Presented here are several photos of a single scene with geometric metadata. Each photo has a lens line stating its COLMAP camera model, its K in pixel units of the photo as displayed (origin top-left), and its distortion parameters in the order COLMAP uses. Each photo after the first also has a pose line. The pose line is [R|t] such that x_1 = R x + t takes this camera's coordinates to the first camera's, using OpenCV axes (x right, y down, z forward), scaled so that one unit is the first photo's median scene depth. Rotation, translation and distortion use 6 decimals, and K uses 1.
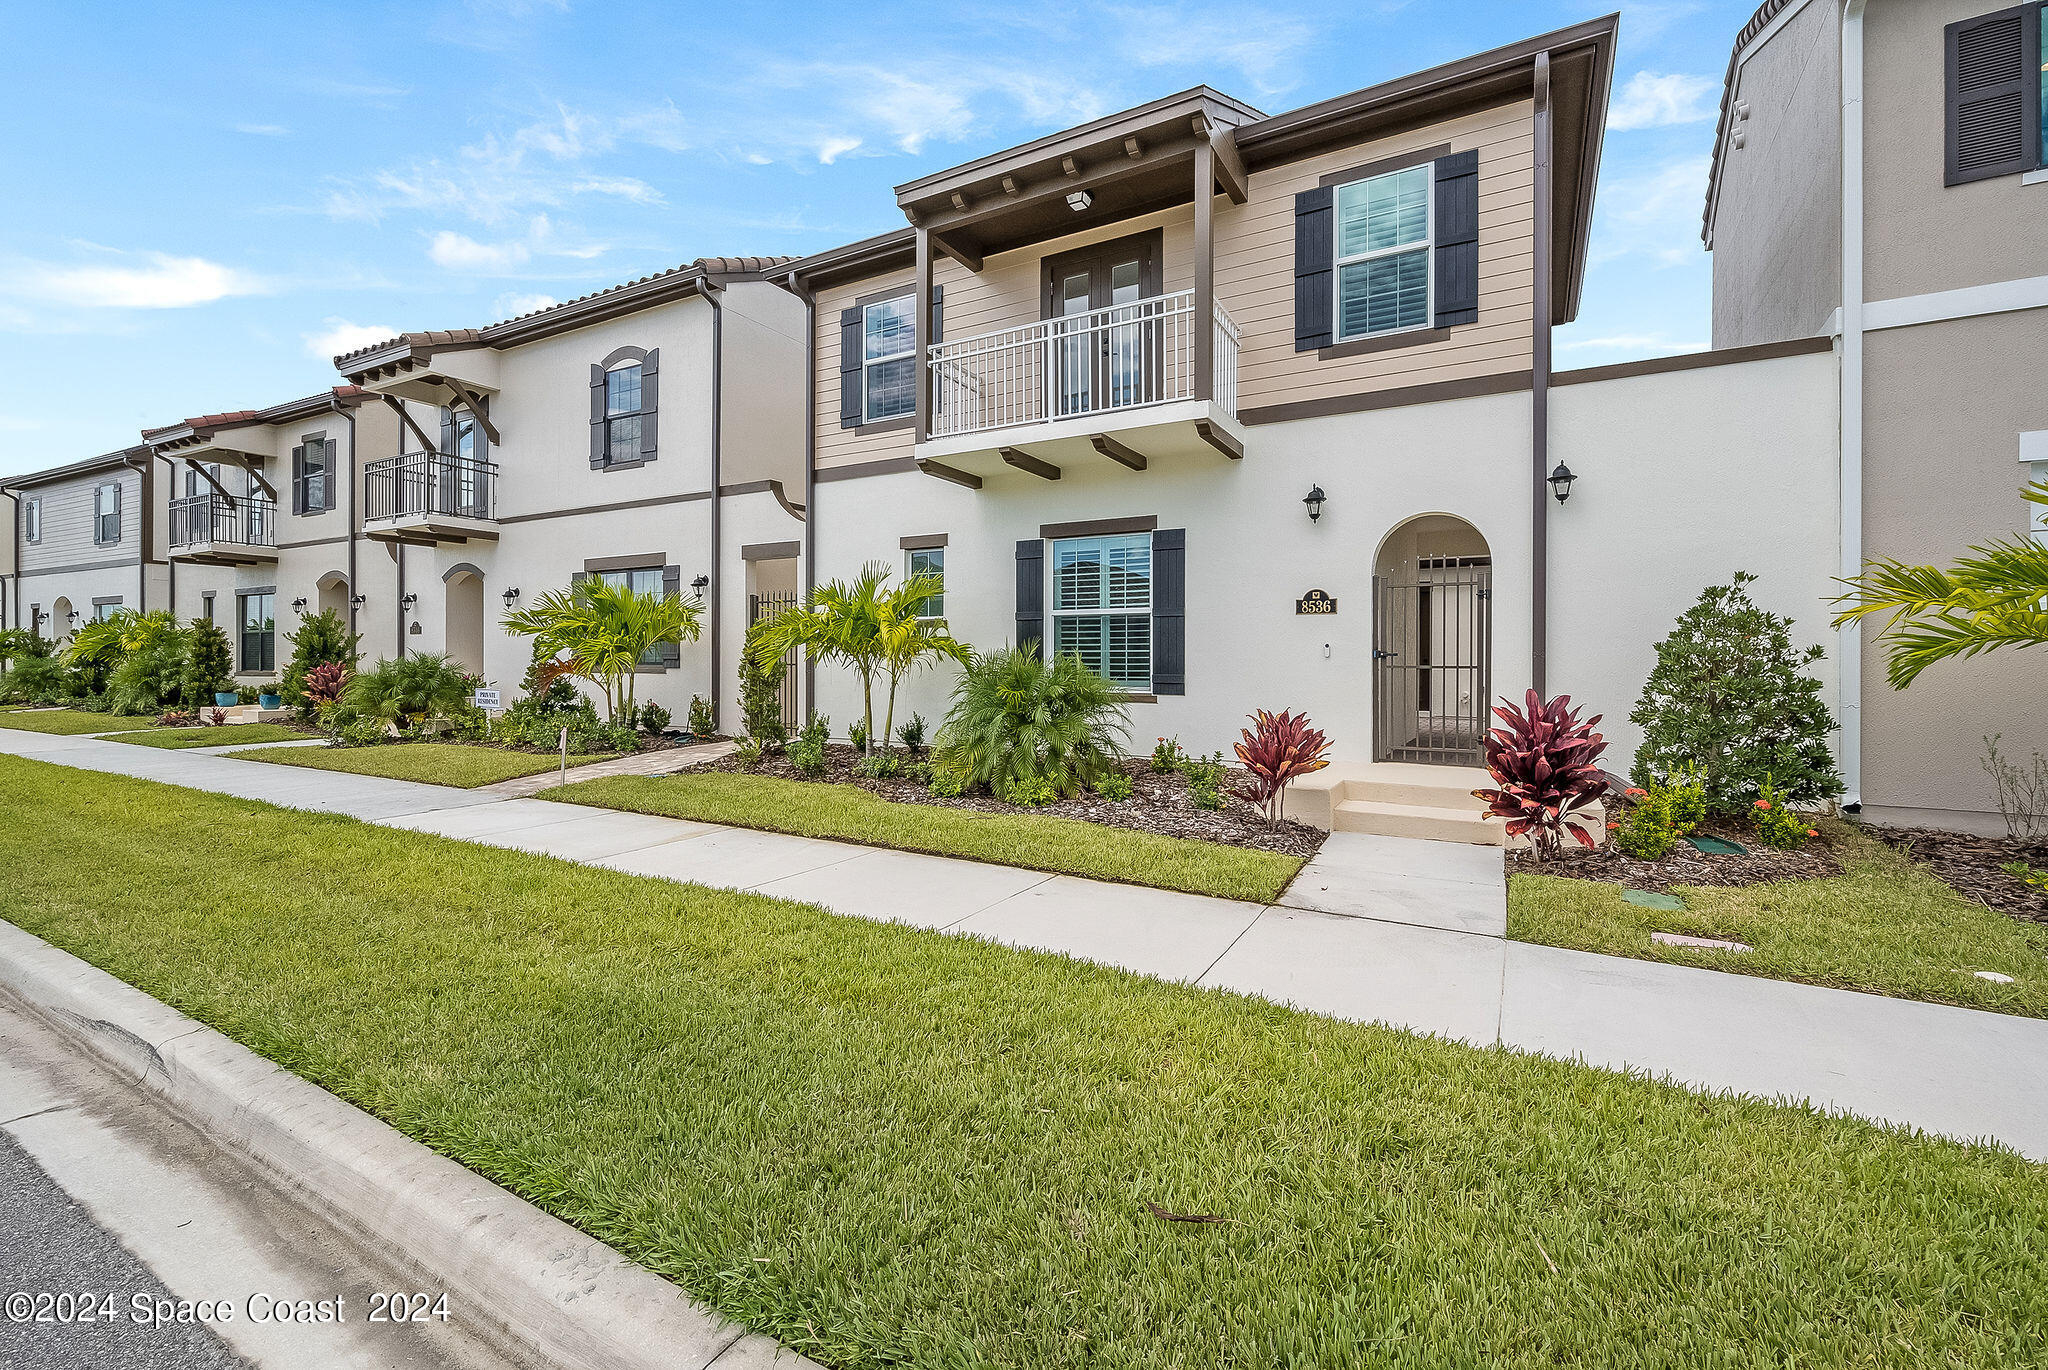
lens RADIAL K [[909.0, 0, 1018.5], [0, 909.0, 656.3], [0, 0, 1]] dist [0.000654, -0.000249]
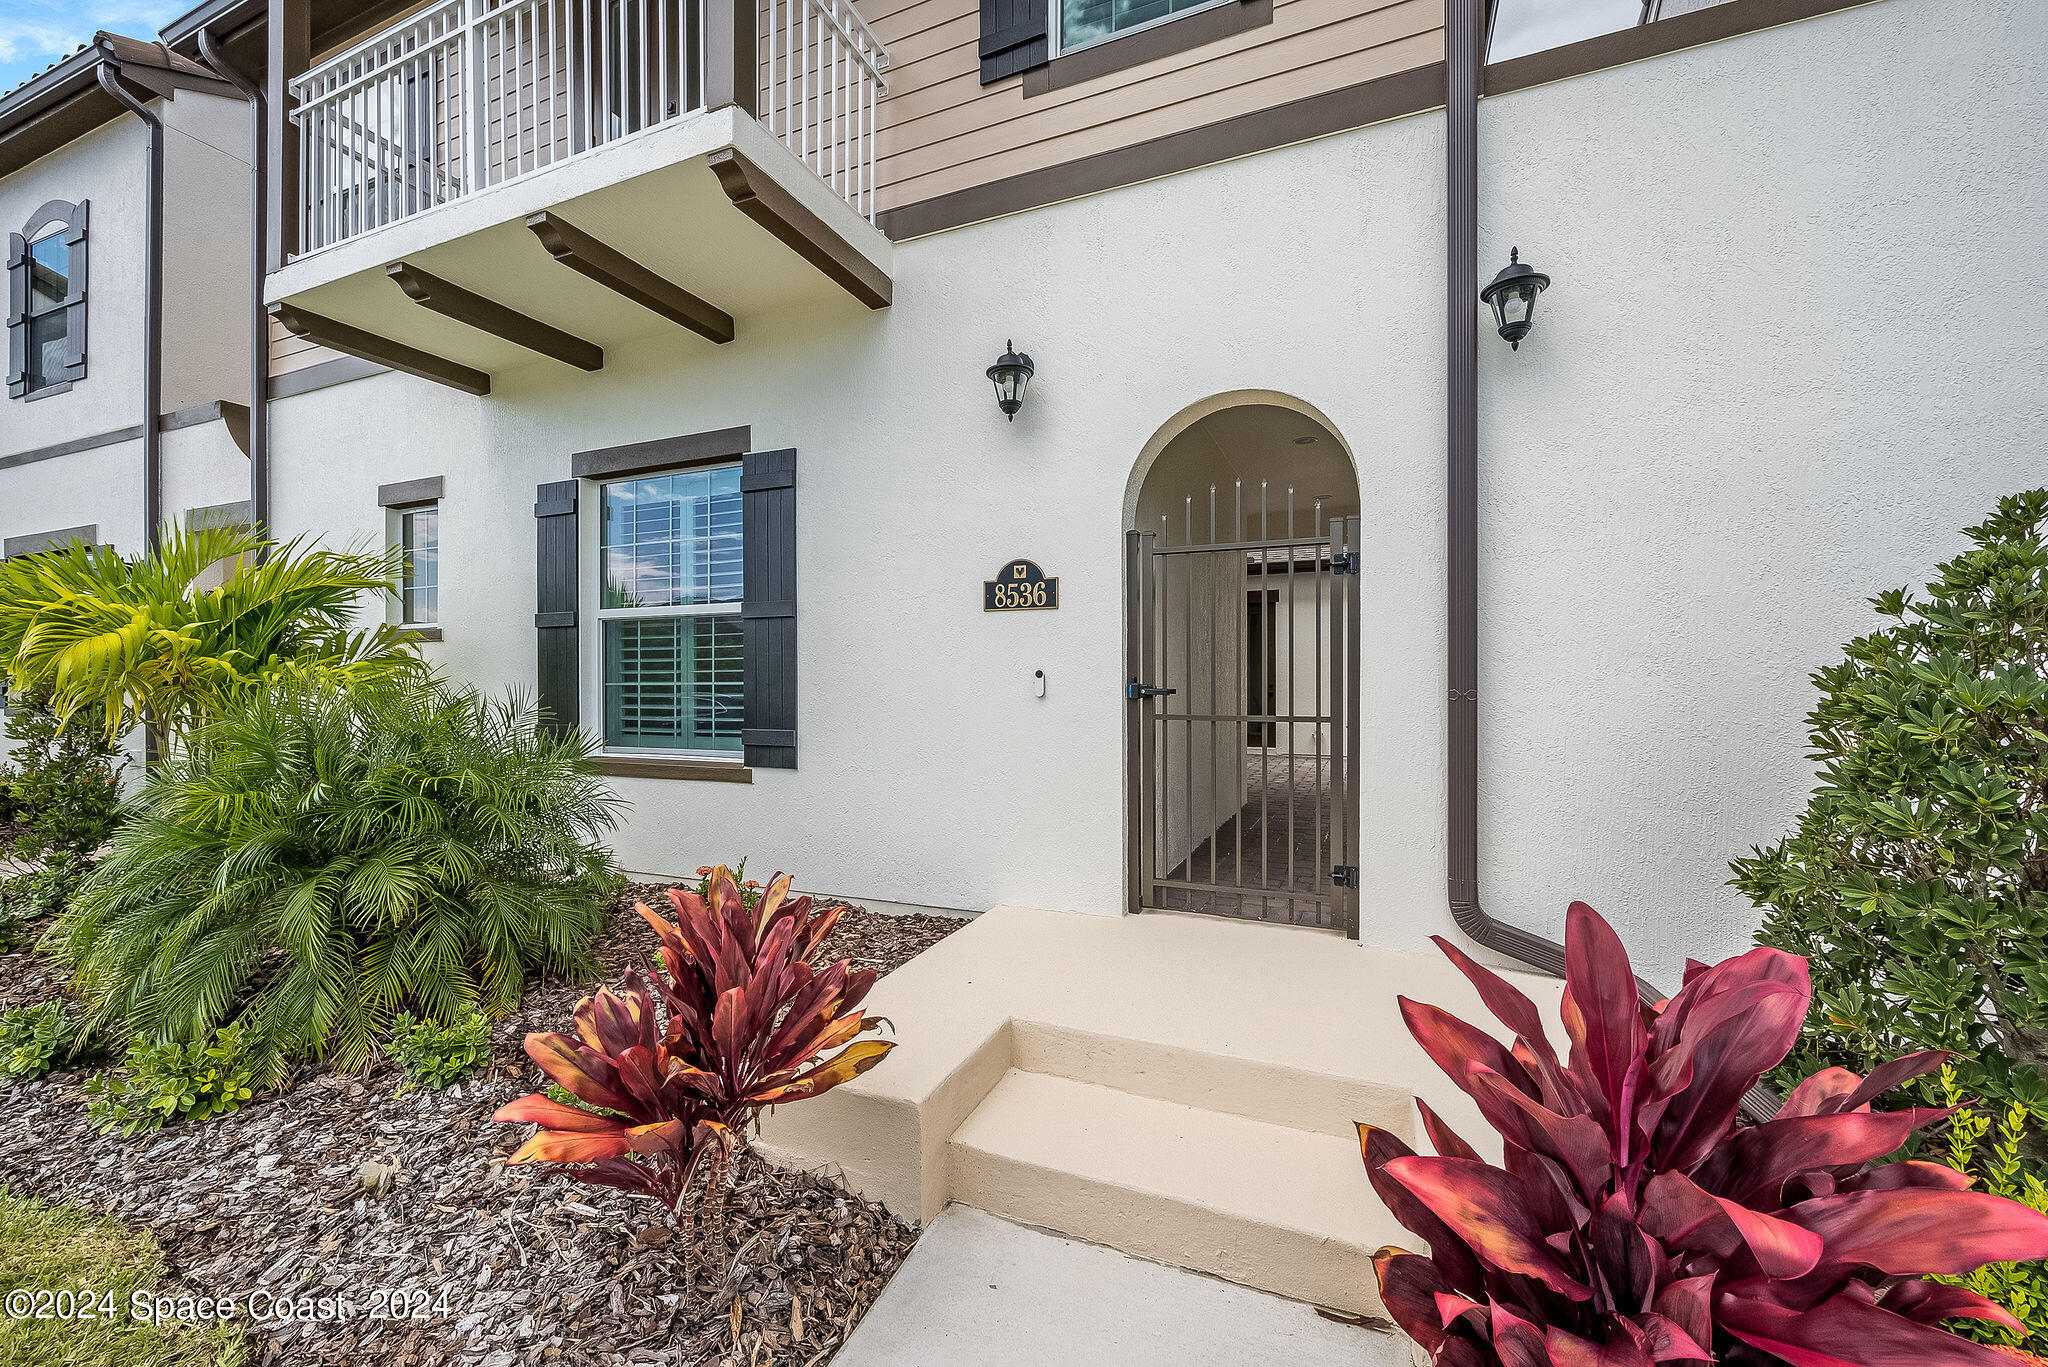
lens RADIAL K [[822.9, 0, 1024.0], [0, 822.9, 683.5], [0, 0, 1]] dist [-0.001438, -0.000411]
pose [[0.993615, -0.002619, 0.112792, 0.252296], [0.002308, 0.999993, 0.002885, -0.006909], [-0.112798, -0.002606, 0.993614, 0.502113]]
